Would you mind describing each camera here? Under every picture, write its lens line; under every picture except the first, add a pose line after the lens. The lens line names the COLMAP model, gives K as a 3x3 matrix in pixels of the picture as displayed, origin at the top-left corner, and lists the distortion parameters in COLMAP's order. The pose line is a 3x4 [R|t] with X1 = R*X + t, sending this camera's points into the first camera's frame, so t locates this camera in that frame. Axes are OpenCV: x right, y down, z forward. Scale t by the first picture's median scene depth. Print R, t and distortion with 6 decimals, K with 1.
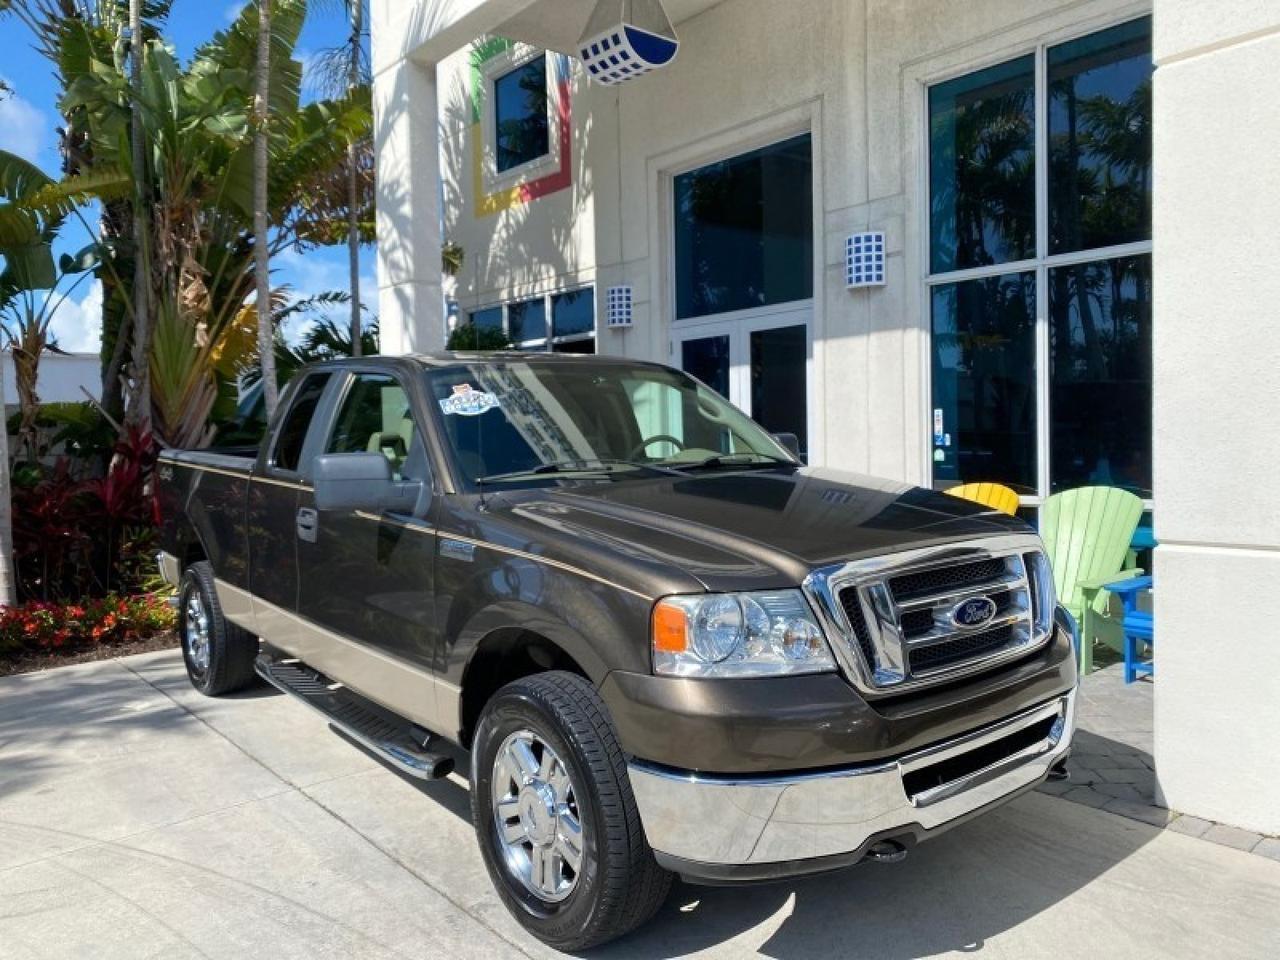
lens RADIAL K [[983.1, 0, 634.7], [0, 983.1, 482.5], [0, 0, 1]] dist [0.005162, -0.011163]
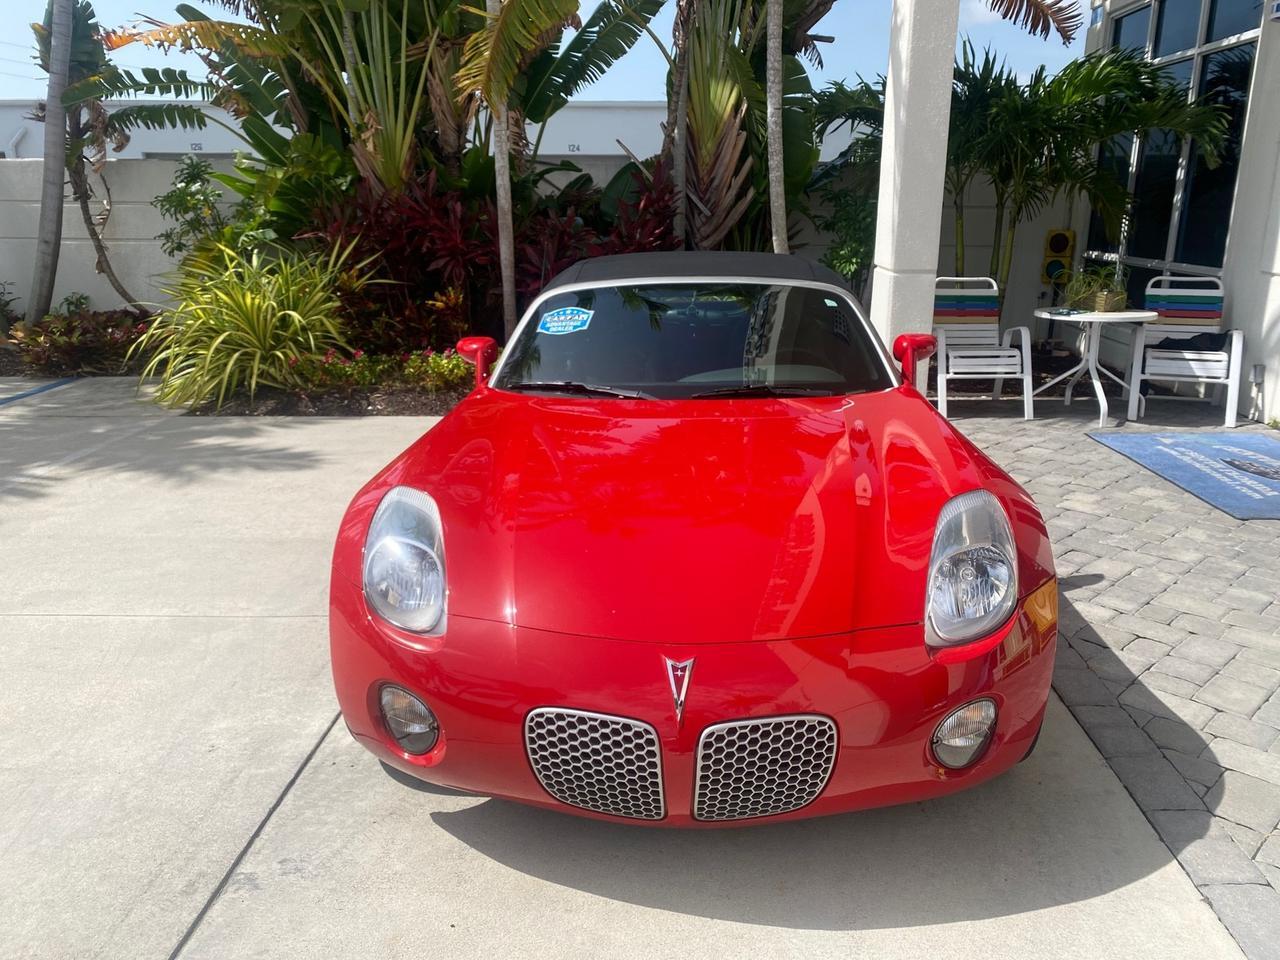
lens RADIAL K [[983.1, 0, 635.5], [0, 983.1, 475.9], [0, 0, 1]] dist [0.005162, -0.011163]
pose [[0.726809, 0.206779, -0.654974, 0.193910], [-0.047928, 0.966550, 0.251961, -0.019801], [0.685165, -0.151736, 0.712408, 0.308833]]
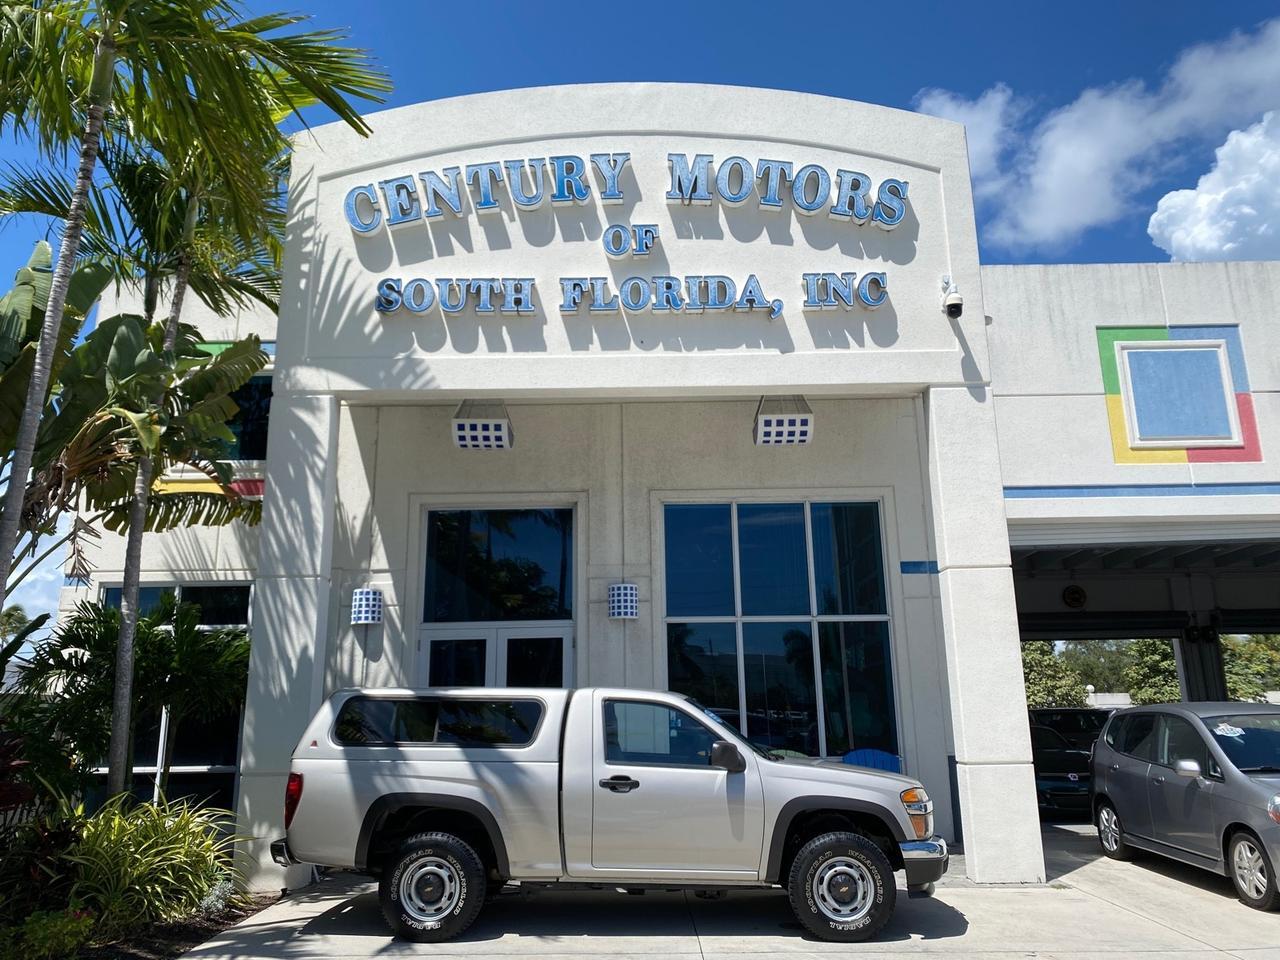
lens RADIAL K [[983.1, 0, 646.6], [0, 983.1, 475.8], [0, 0, 1]] dist [0.005162, -0.011163]
pose [[0.634627, 0.191513, 0.748713, -0.935496], [0.038862, 0.959674, -0.278416, 0.015148], [-0.771841, 0.205787, 0.601593, 0.006584]]
